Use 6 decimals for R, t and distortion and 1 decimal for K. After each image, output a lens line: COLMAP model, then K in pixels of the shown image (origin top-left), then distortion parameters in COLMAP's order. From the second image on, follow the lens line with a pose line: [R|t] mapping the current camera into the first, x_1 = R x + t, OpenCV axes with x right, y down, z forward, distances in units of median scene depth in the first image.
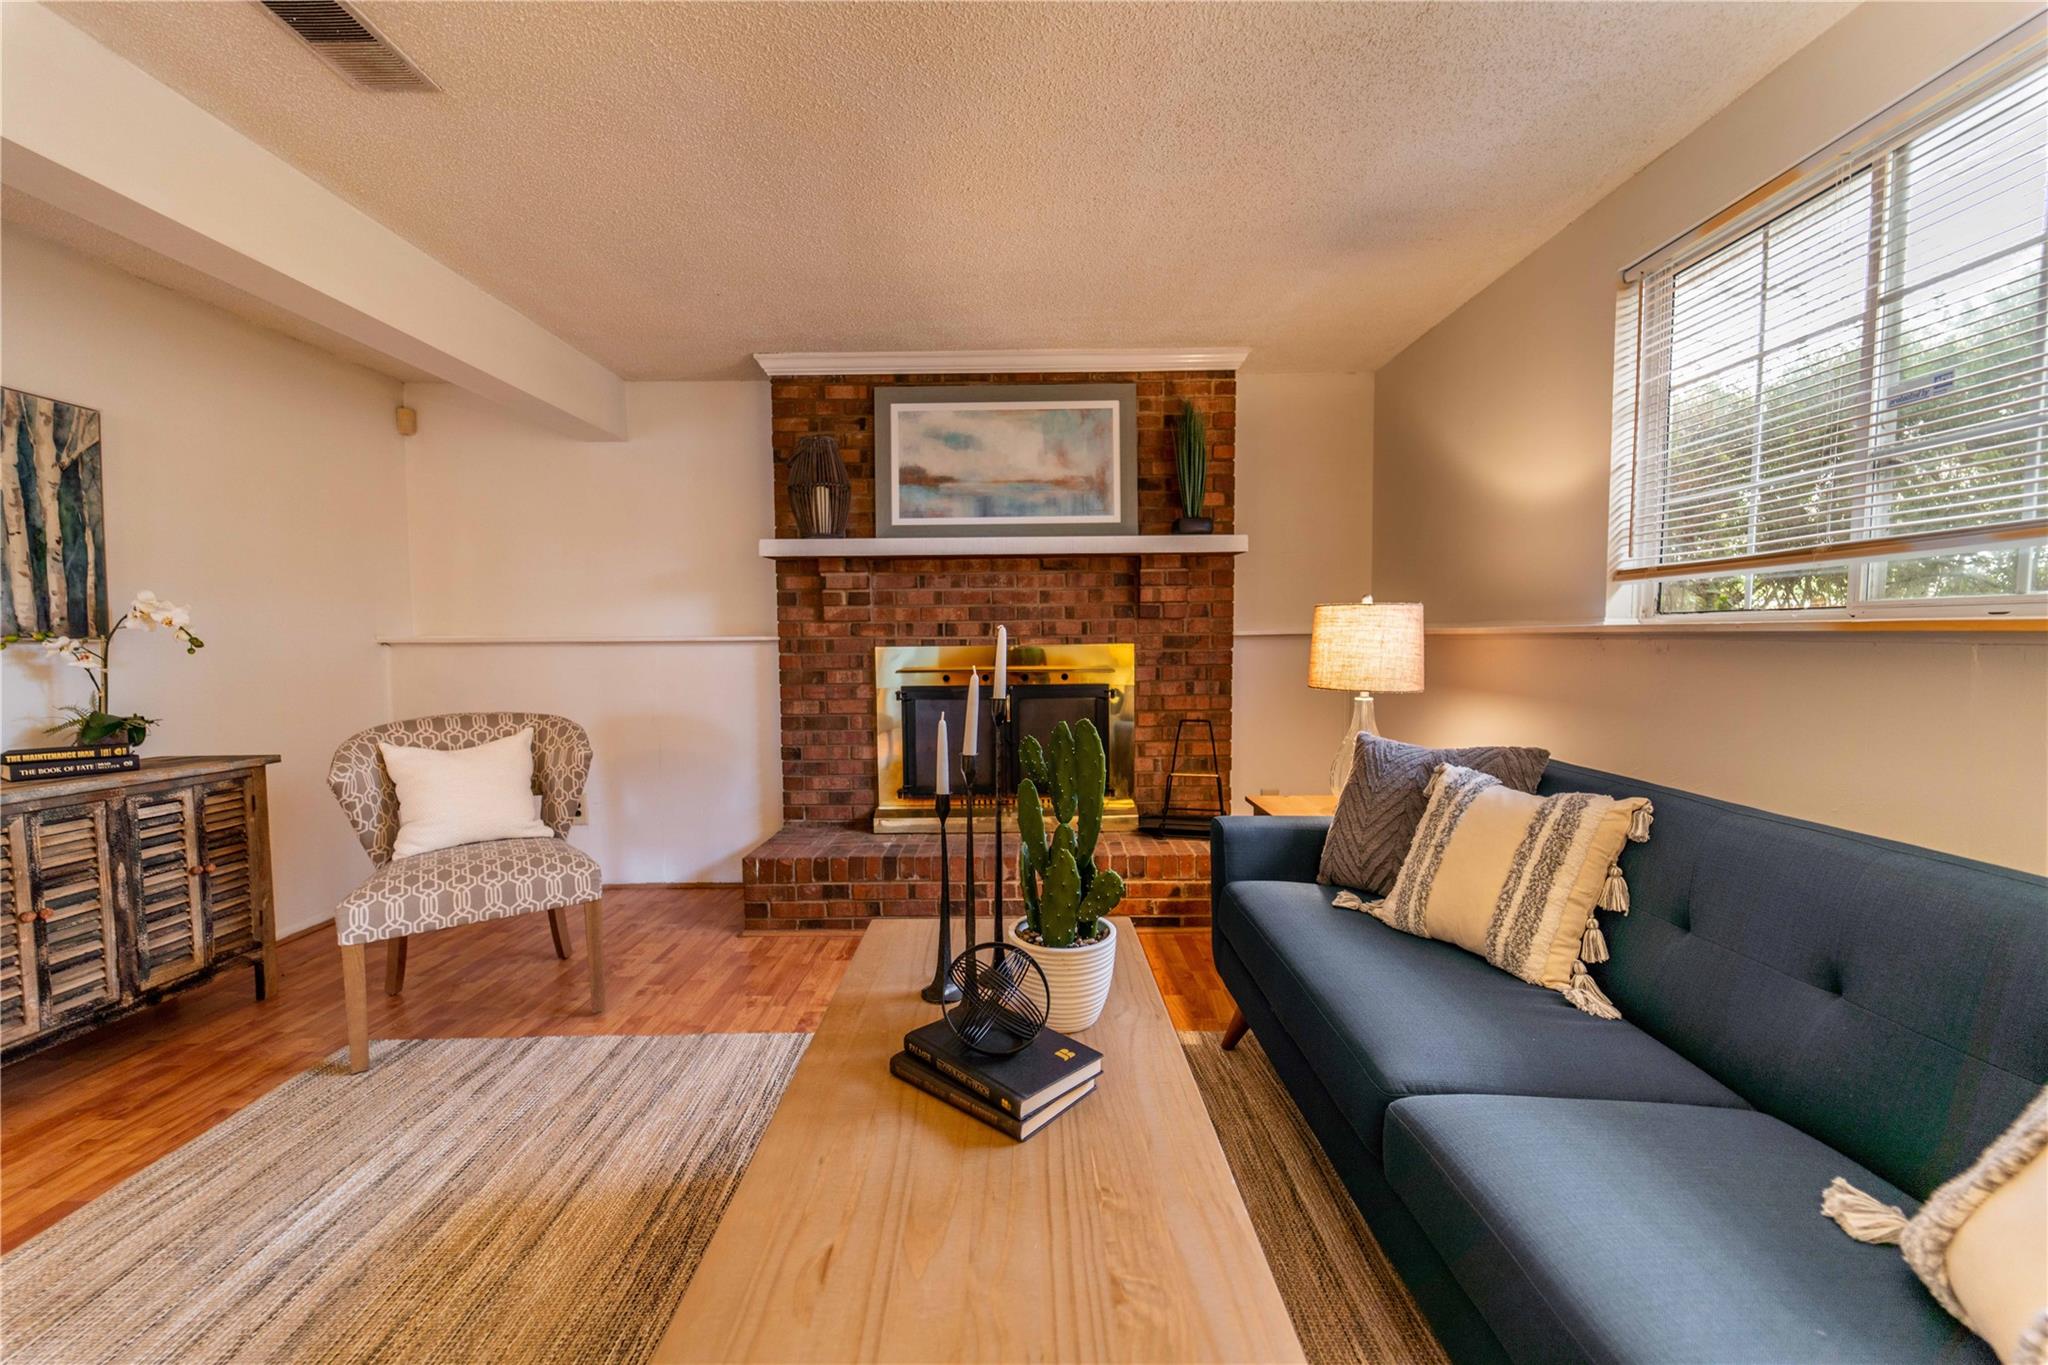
lens RADIAL K [[821.9, 0, 1041.0], [0, 821.9, 691.5], [0, 0, 1]] dist [-0.002021, -0.000159]
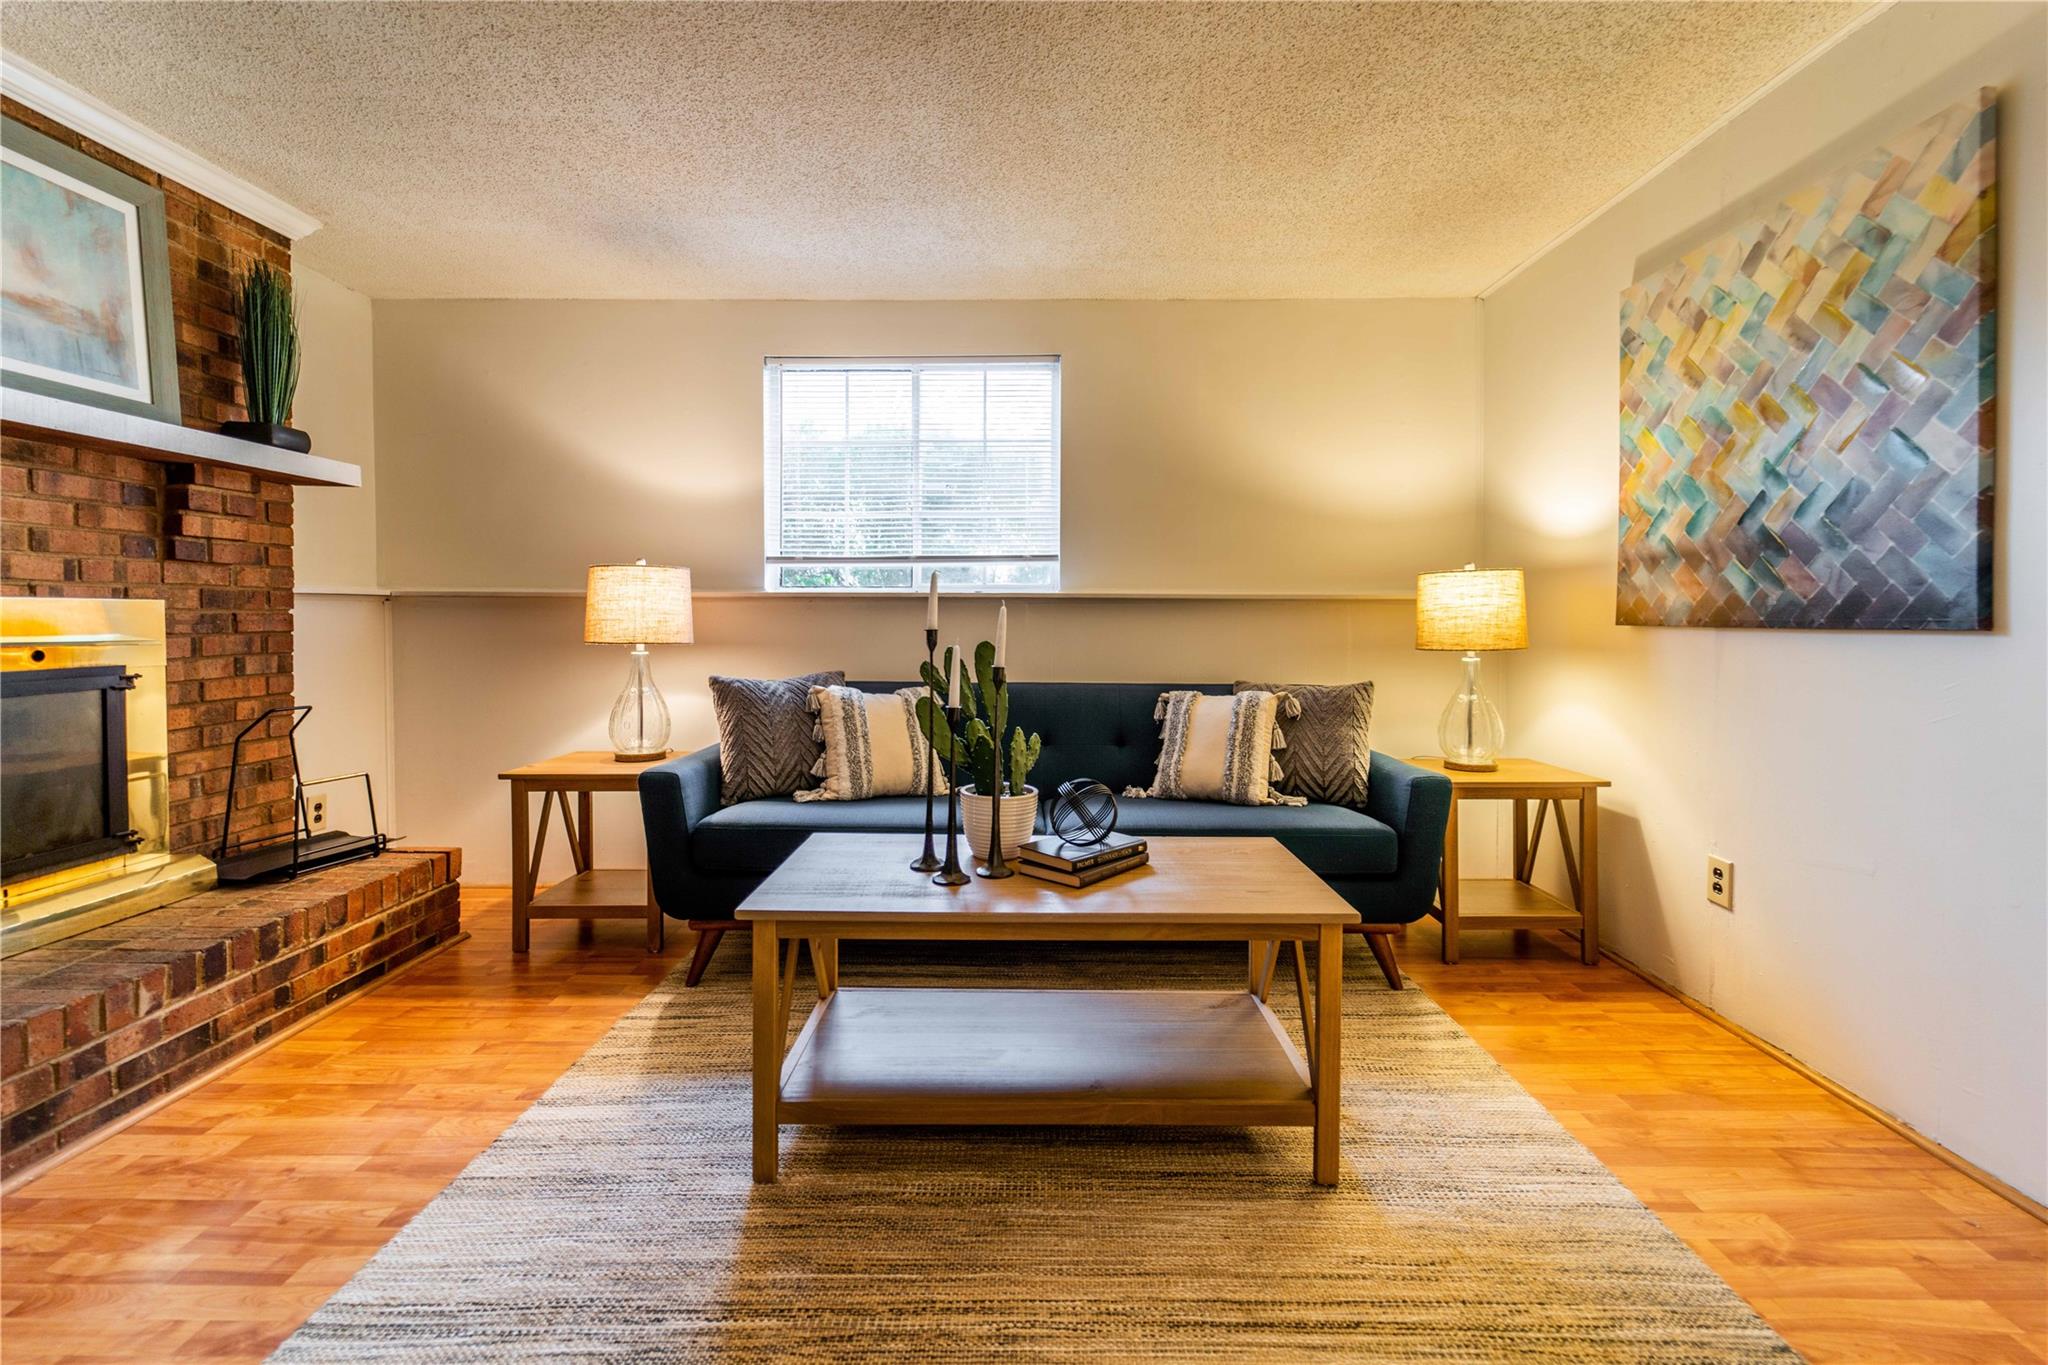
lens RADIAL K [[851.8, 0, 1030.7], [0, 851.8, 639.6], [0, 0, 1]] dist [0.000060, -0.000034]
pose [[0.021719, -0.017511, 0.999611, -0.527303], [0.064904, 0.997762, 0.016068, 0.004976], [-0.997655, 0.064530, 0.022807, 0.326878]]
